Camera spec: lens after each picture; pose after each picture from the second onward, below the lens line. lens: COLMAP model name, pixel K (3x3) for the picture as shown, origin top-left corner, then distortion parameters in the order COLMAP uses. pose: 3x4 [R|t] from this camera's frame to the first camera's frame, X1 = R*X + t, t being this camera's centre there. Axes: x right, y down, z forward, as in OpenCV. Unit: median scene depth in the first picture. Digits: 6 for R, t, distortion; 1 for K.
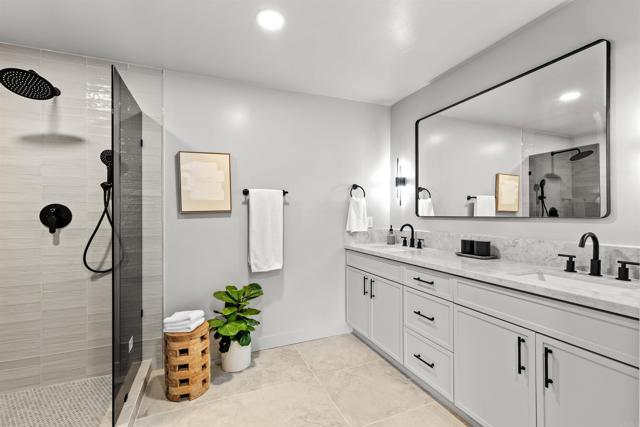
lens RADIAL K [[288.0, 0, 319.2], [0, 288.0, 214.3], [0, 0, 1]] dist [0.008249, -0.001553]
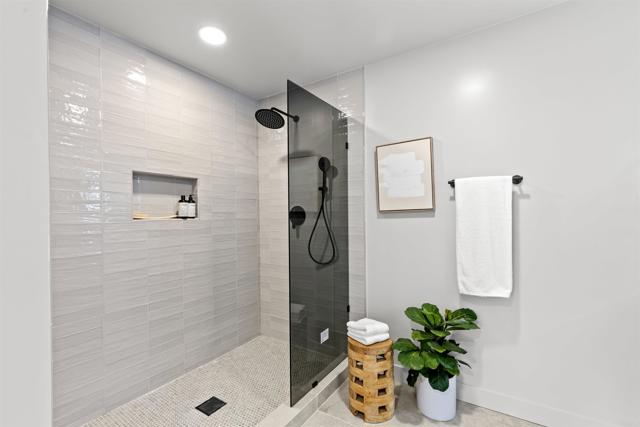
lens RADIAL K [[288.0, 0, 319.8], [0, 288.0, 213.3], [0, 0, 1]] dist [0.008249, -0.001553]
pose [[0.570665, -0.003443, -0.821176, 0.180163], [0.006716, 0.999977, 0.000474, -0.003189], [0.821156, -0.005785, 0.570675, 0.319625]]
